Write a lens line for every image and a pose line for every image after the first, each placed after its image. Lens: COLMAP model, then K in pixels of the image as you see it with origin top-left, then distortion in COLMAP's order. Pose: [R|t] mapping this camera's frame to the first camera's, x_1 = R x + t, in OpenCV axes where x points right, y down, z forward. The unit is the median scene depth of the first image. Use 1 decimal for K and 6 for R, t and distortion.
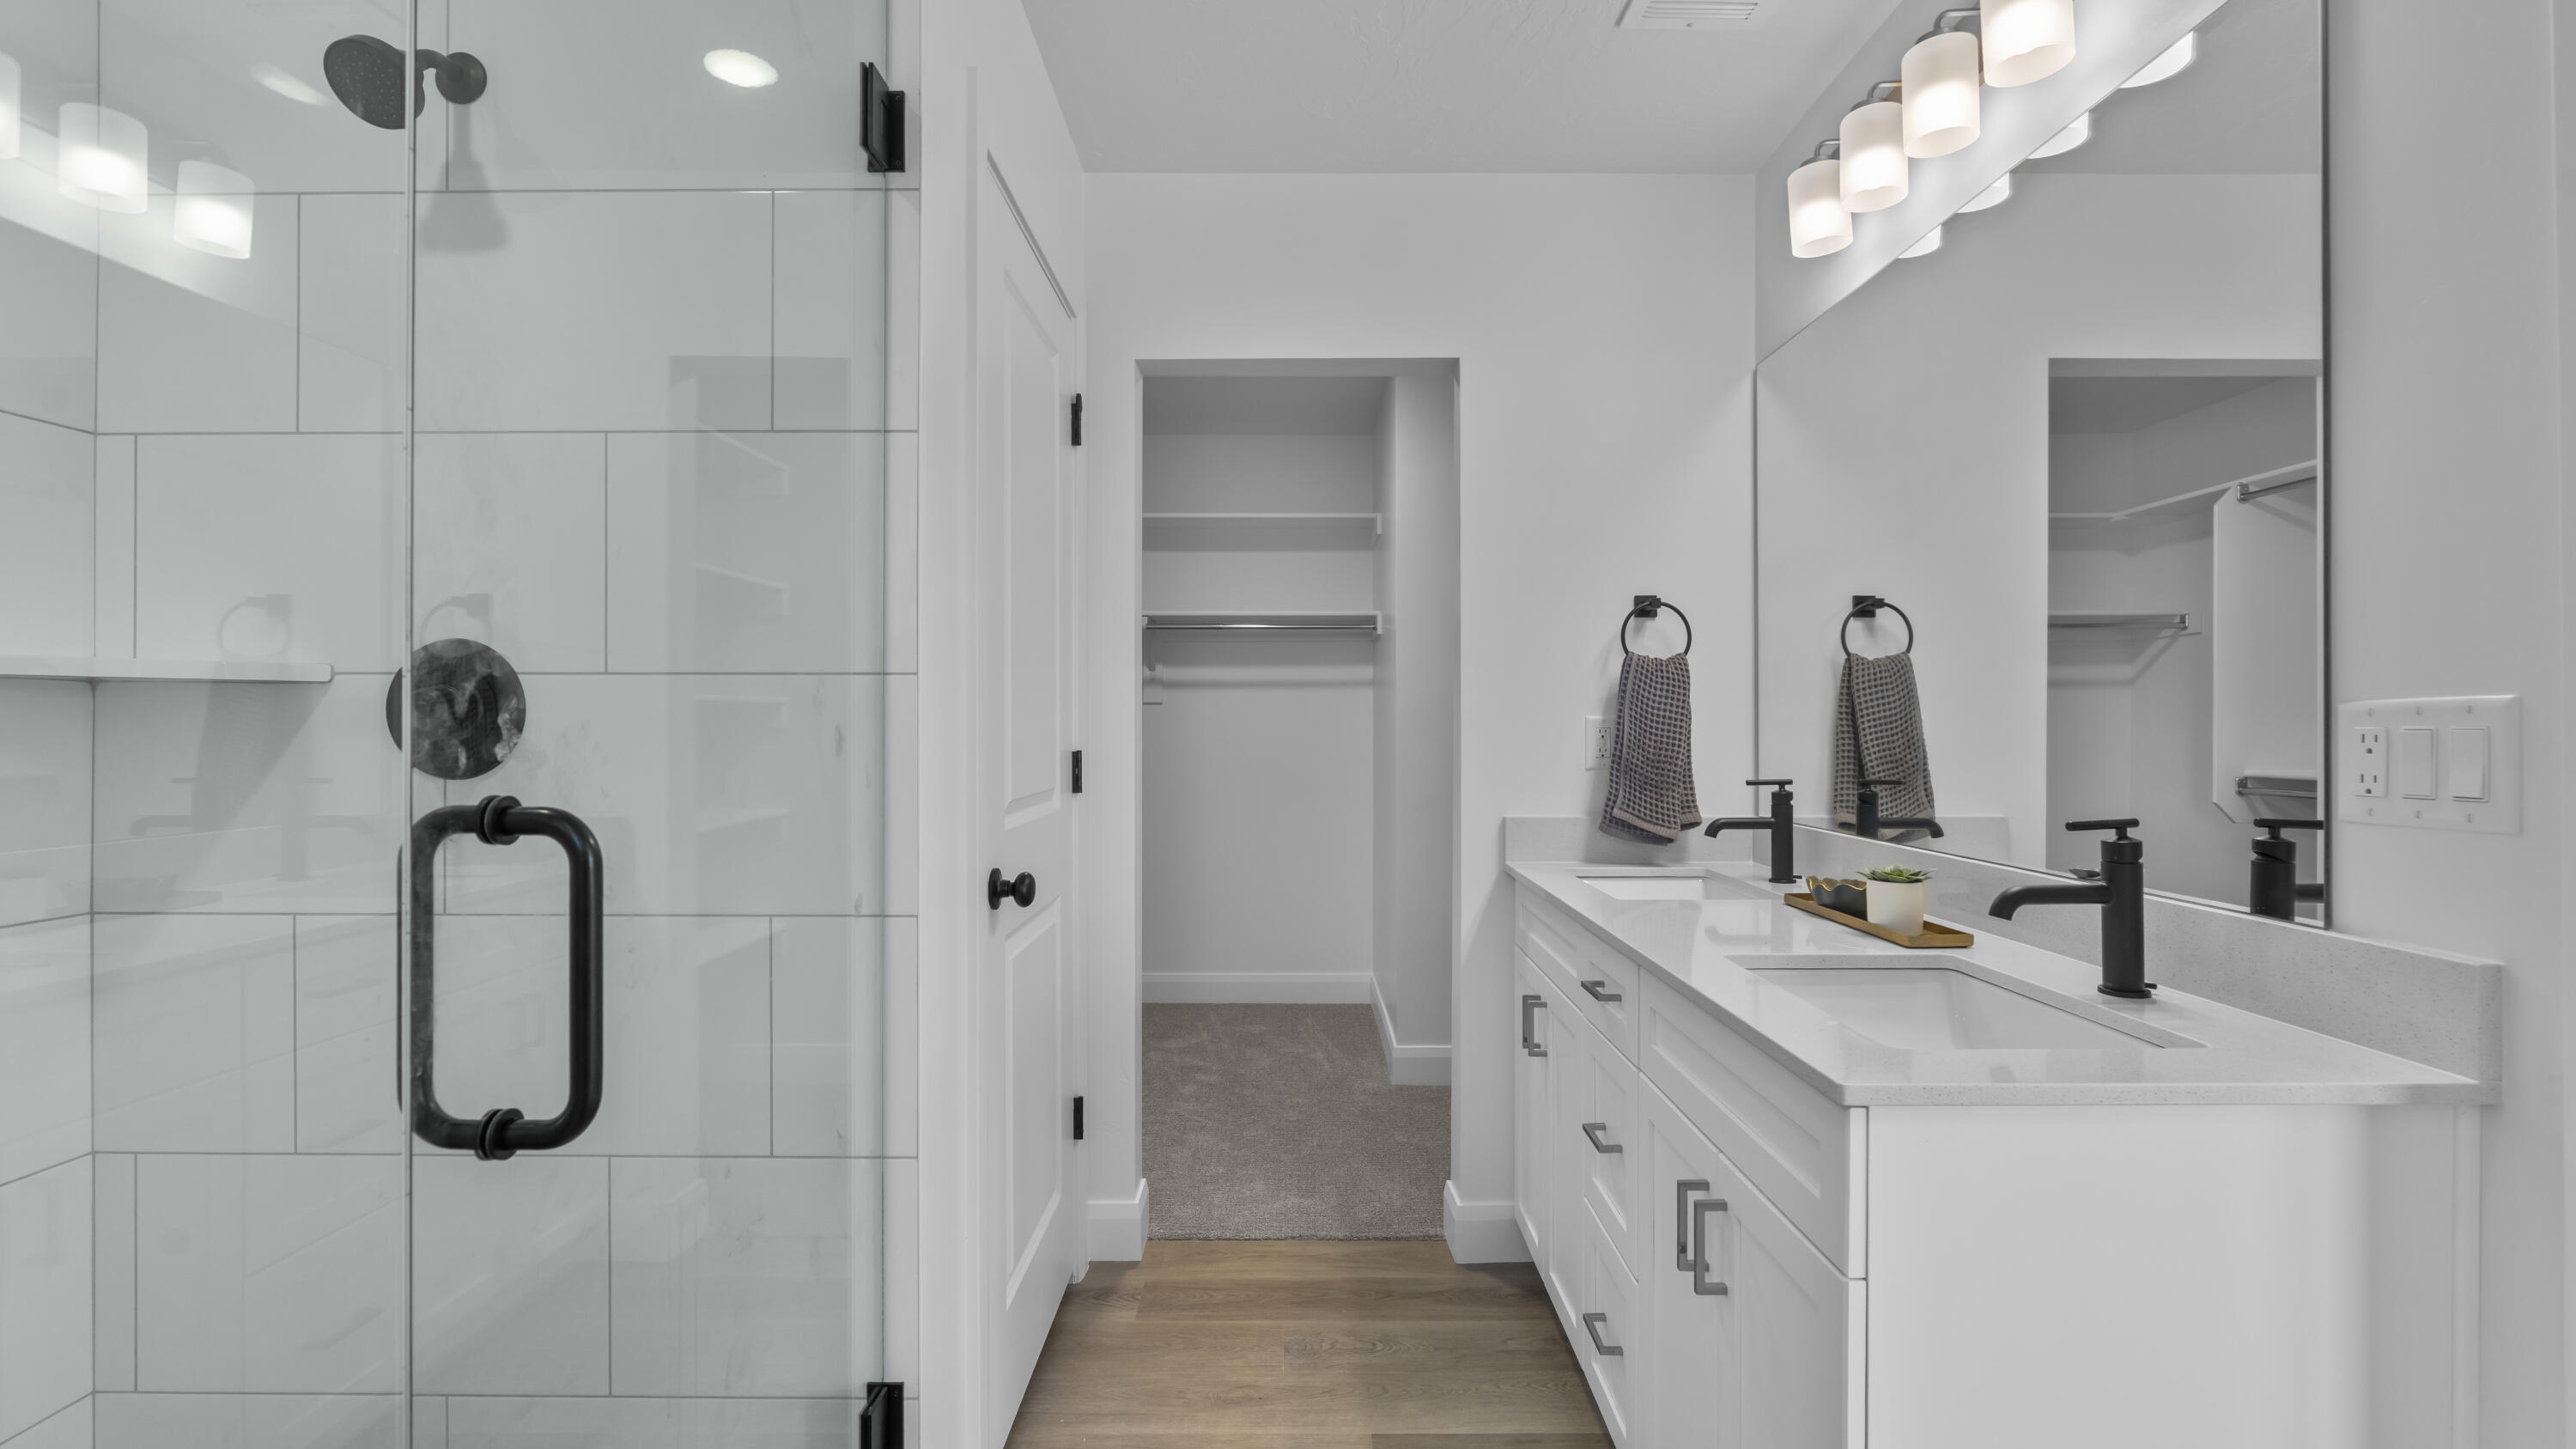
lens RADIAL K [[1126.5, 0, 1300.0], [0, 1126.5, 703.2], [0, 0, 1]] dist [-0.011442, 0.000251]
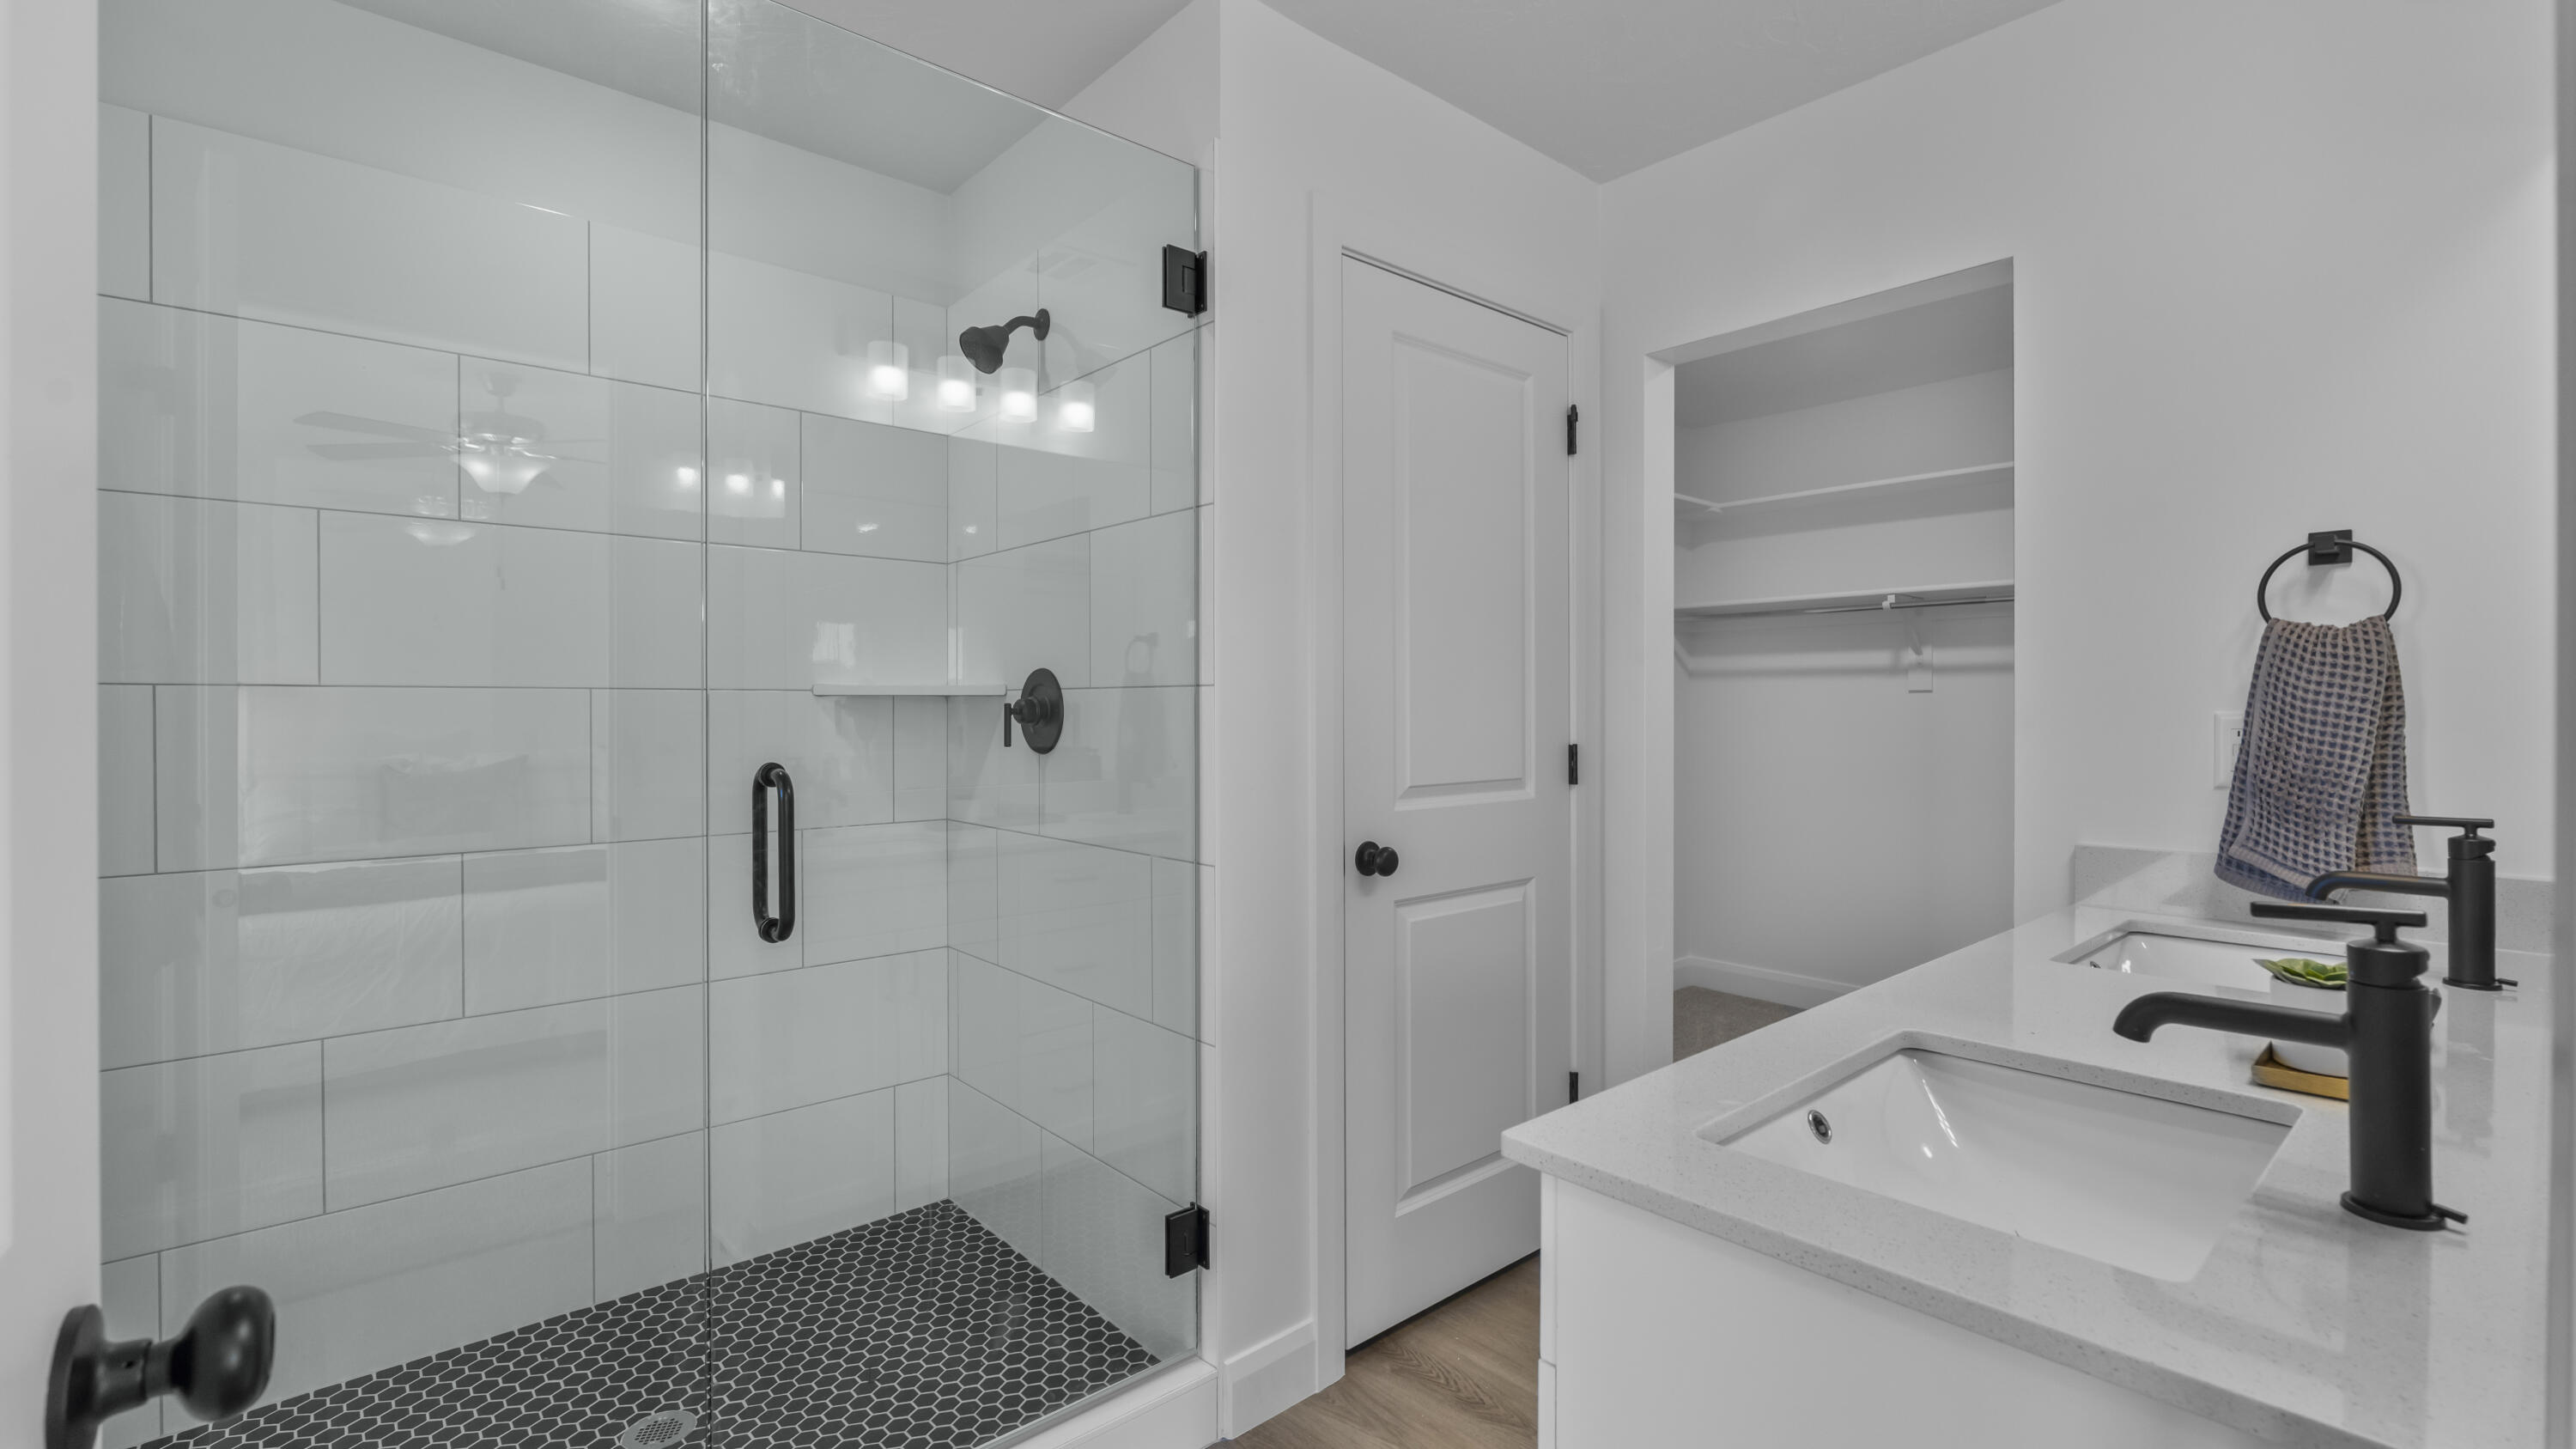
lens RADIAL K [[1126.5, 0, 1300.0], [0, 1126.5, 703.2], [0, 0, 1]] dist [-0.011442, 0.000251]
pose [[0.662596, -0.004135, -0.748966, 0.438673], [0.013891, 0.999881, 0.006769, -0.007685], [0.748848, -0.014890, 0.662574, 0.113607]]
